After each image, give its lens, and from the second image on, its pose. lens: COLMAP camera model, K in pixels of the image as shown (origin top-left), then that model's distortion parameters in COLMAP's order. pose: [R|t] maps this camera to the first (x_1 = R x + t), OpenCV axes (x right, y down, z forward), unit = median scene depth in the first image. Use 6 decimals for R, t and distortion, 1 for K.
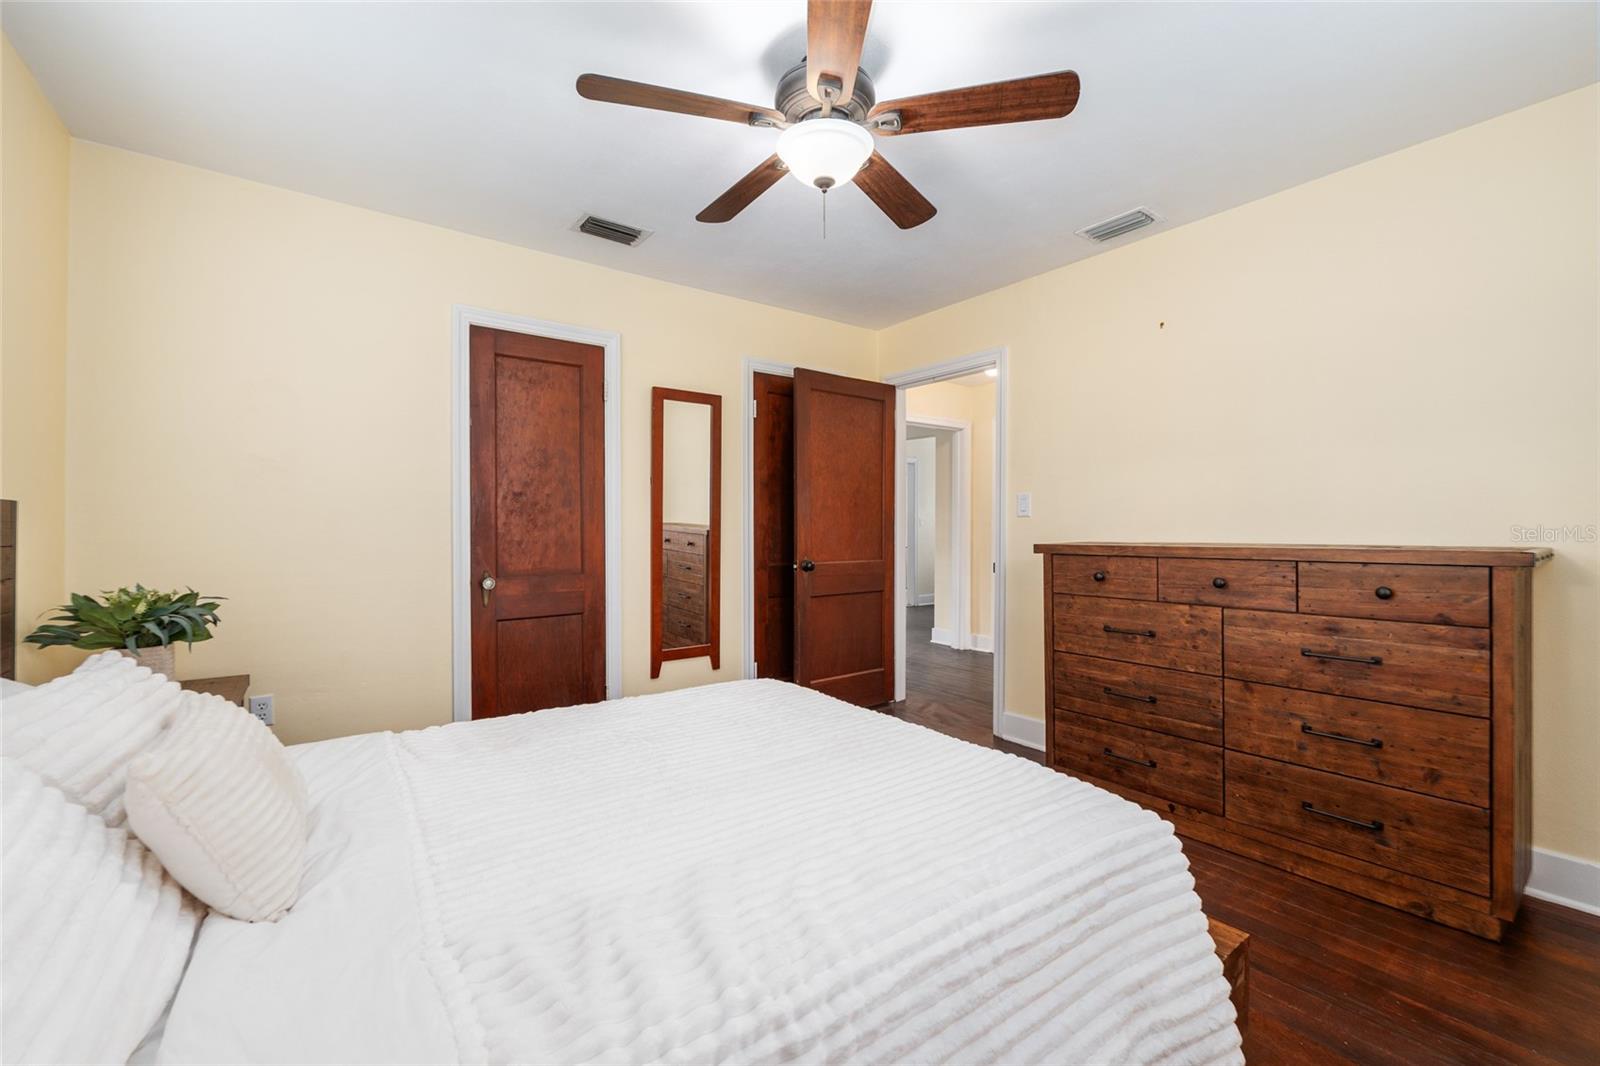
lens RADIAL K [[657.2, 0, 792.1], [0, 657.2, 529.9], [0, 0, 1]] dist [-0.016338, -0.000102]
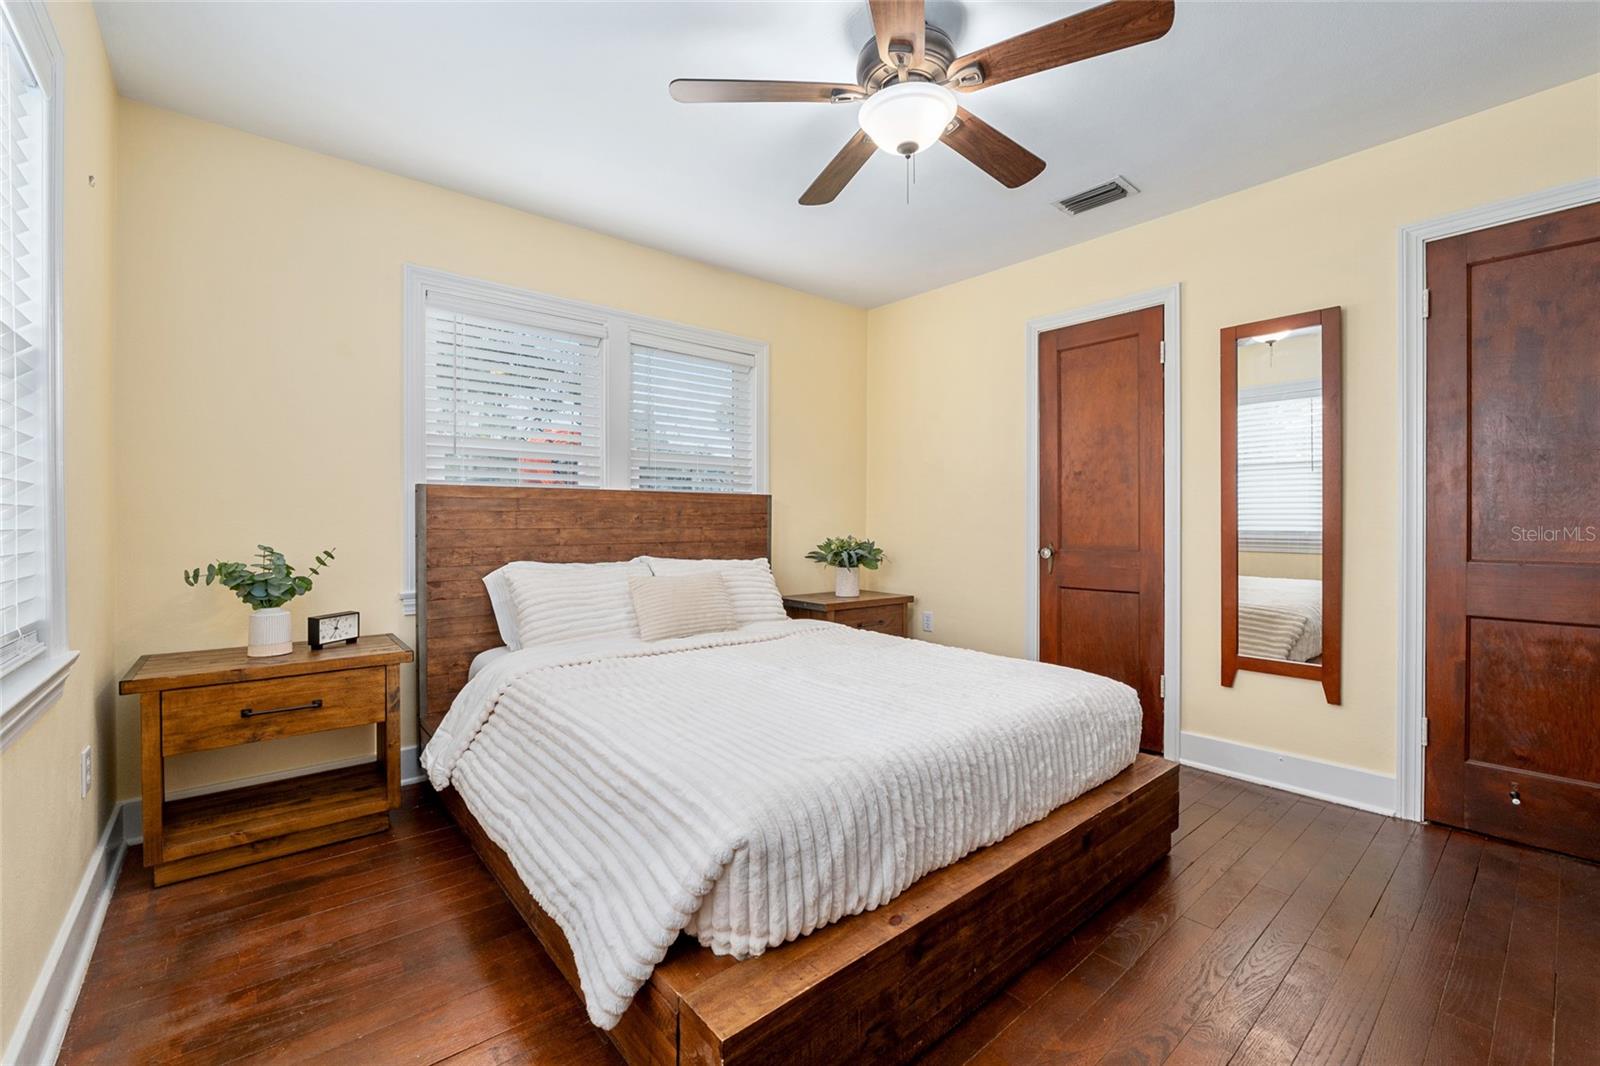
lens RADIAL K [[657.2, 0, 790.4], [0, 657.2, 528.8], [0, 0, 1]] dist [-0.016338, -0.000102]
pose [[0.054528, 0.012355, -0.998436, 0.622840], [-0.002996, 0.999921, 0.012210, 0.024582], [0.998508, 0.002325, 0.054561, 0.457592]]
